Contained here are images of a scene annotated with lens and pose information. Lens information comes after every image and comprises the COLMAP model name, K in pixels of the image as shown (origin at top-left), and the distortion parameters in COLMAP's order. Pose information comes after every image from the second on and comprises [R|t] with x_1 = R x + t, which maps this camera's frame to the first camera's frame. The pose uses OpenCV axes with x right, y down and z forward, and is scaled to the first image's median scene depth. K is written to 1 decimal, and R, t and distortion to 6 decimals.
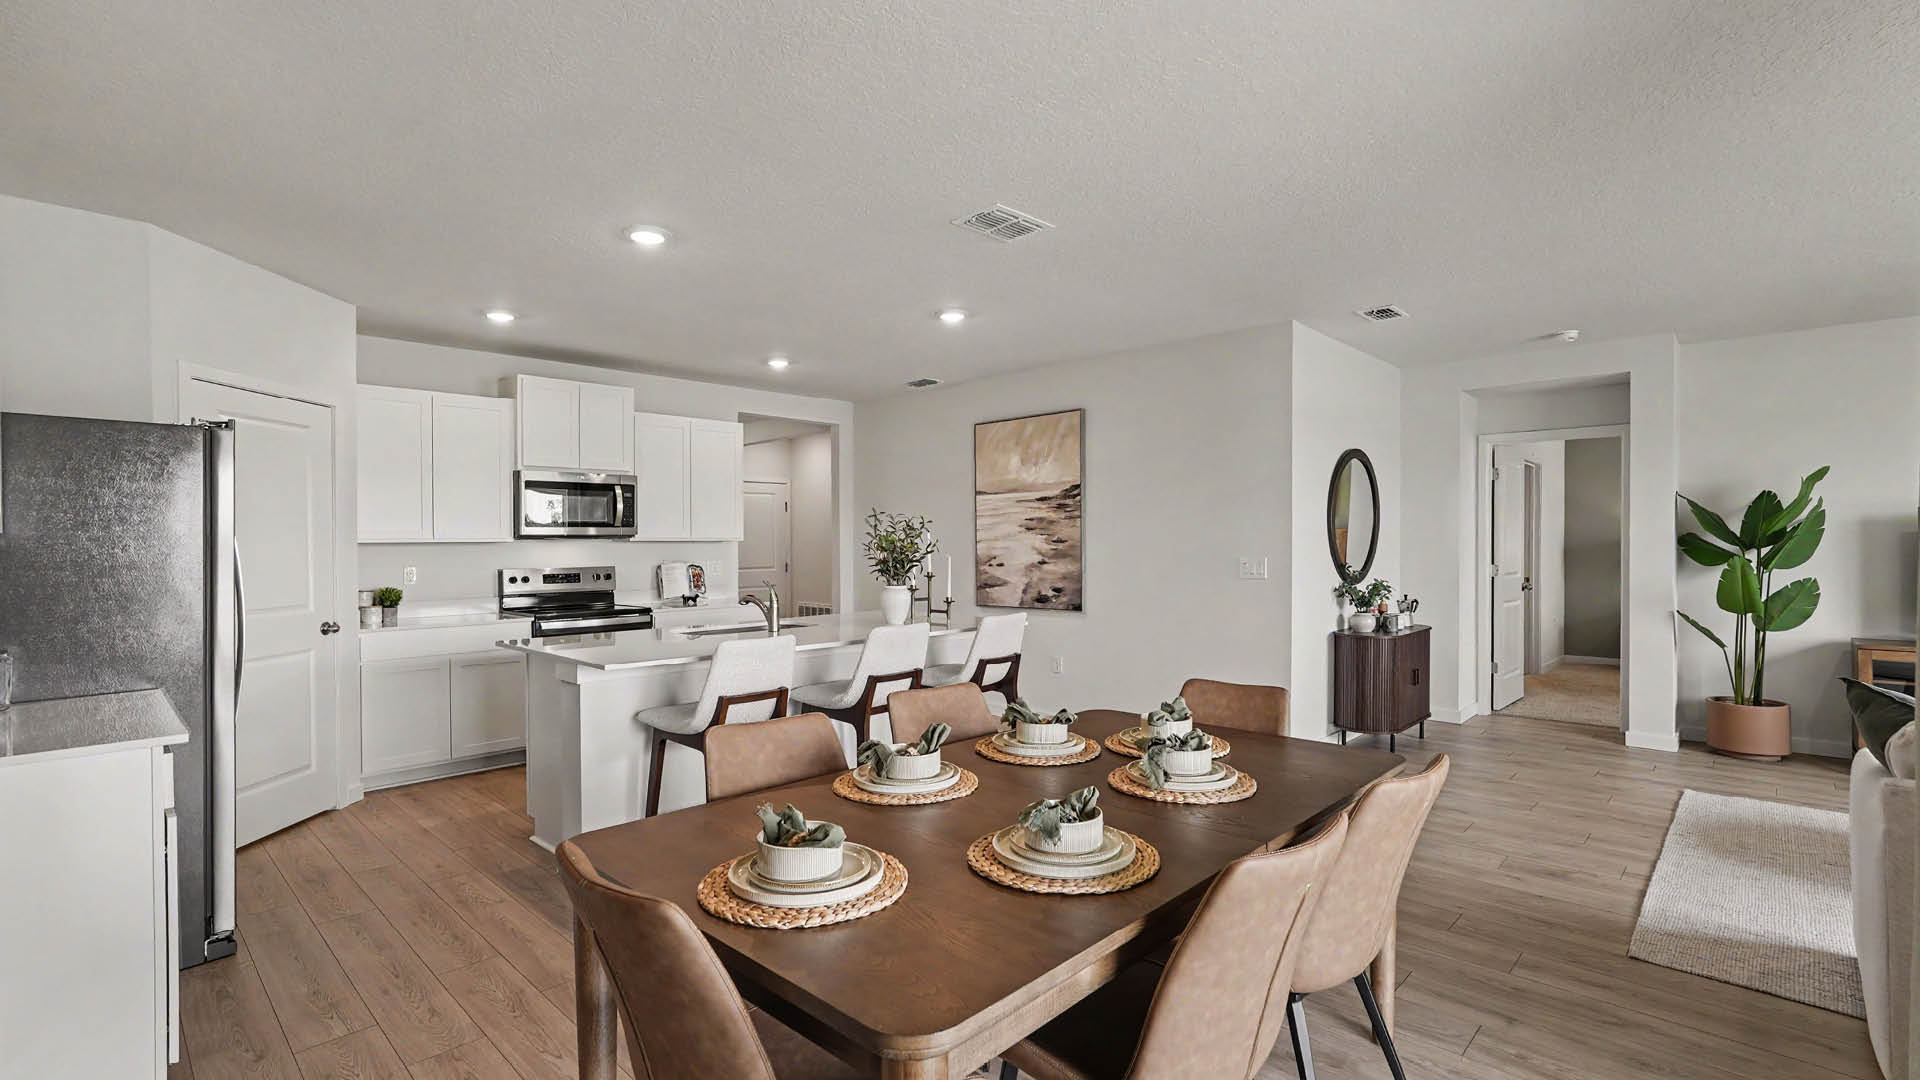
lens RADIAL K [[858.1, 0, 960.0], [0, 858.1, 540.0], [0, 0, 1]] dist [-0.016079, 0.000472]
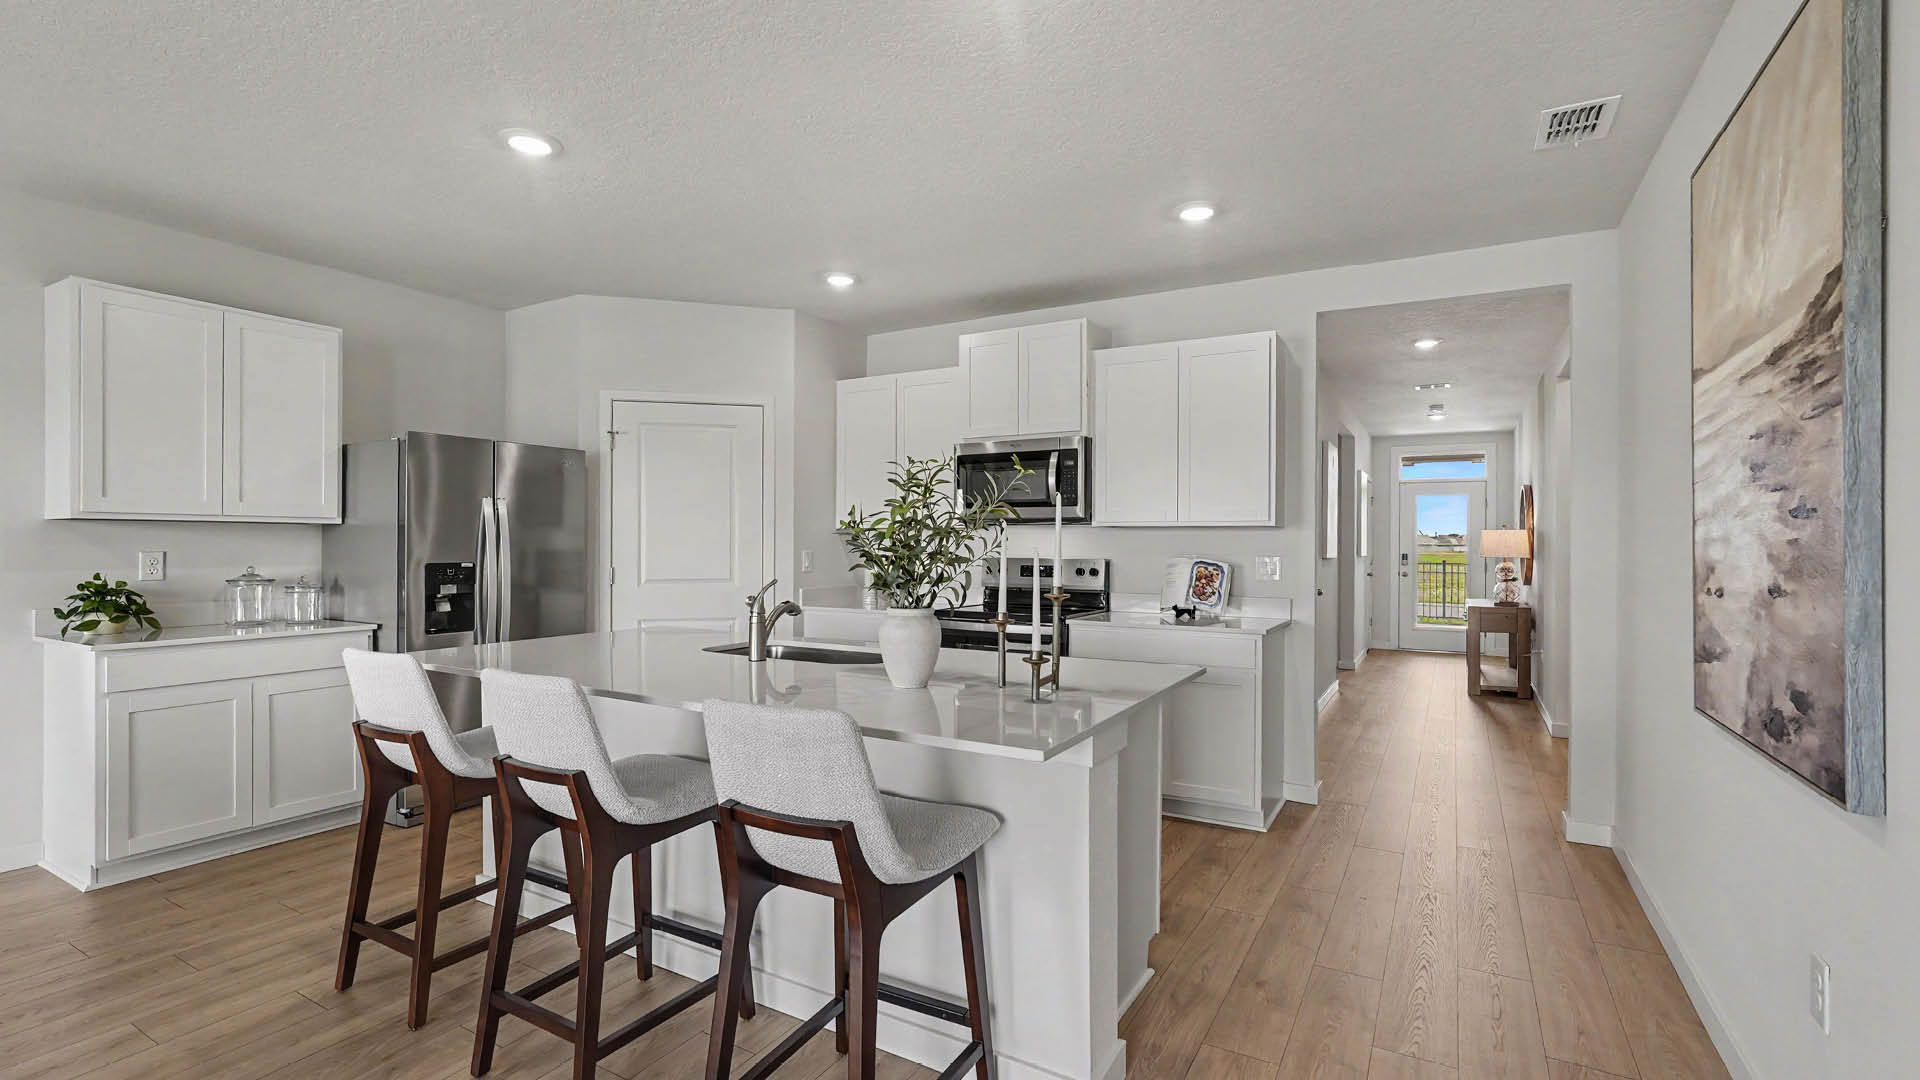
lens RADIAL K [[858.1, 0, 960.0], [0, 858.1, 540.0], [0, 0, 1]] dist [-0.016079, 0.000472]
pose [[0.244554, 0.006275, -0.969615, 0.316531], [-0.003648, 0.999978, 0.005551, 0.010745], [0.969629, 0.002180, 0.244571, 0.736960]]
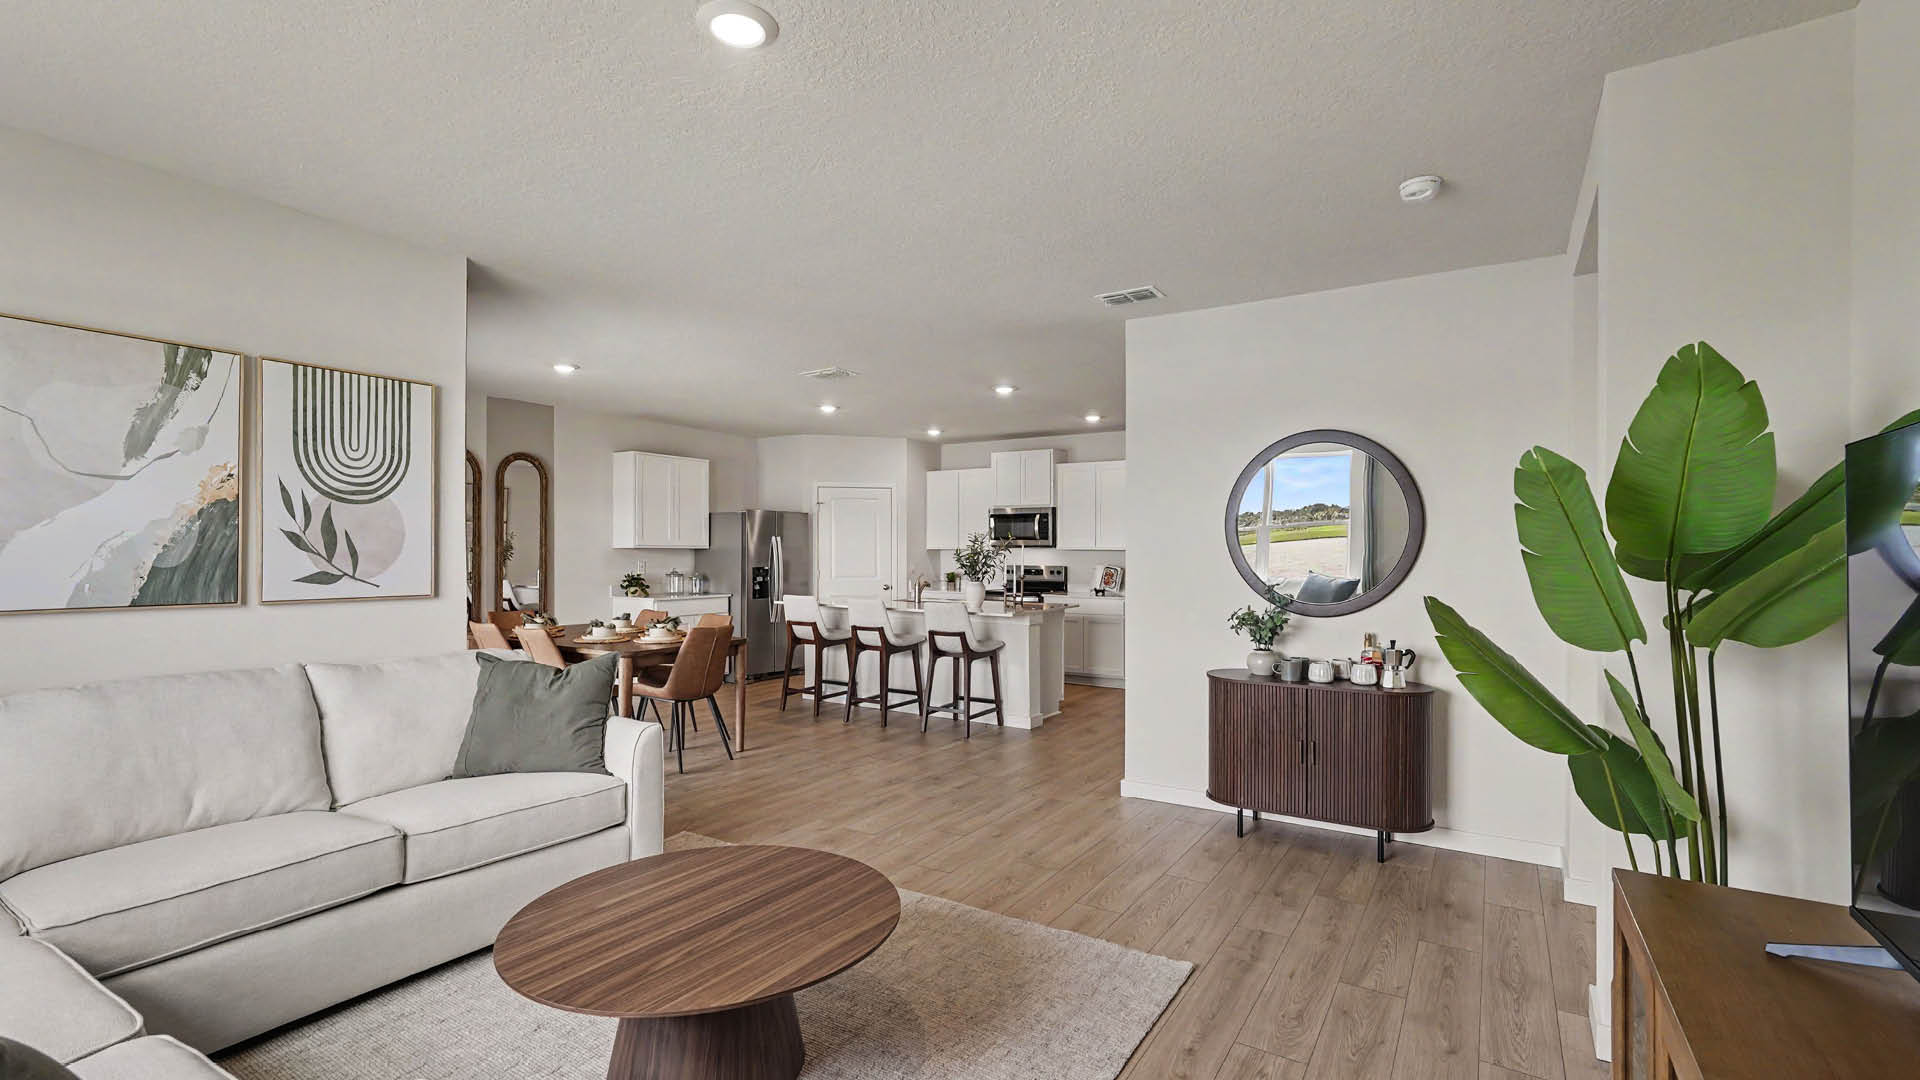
lens RADIAL K [[858.1, 0, 960.0], [0, 858.1, 540.0], [0, 0, 1]] dist [-0.016079, 0.000472]
pose [[0.211074, -0.003016, -0.977465, 1.095691], [-0.005235, 0.999977, -0.004216, -0.008524], [0.977456, 0.006006, 0.211054, 0.536309]]
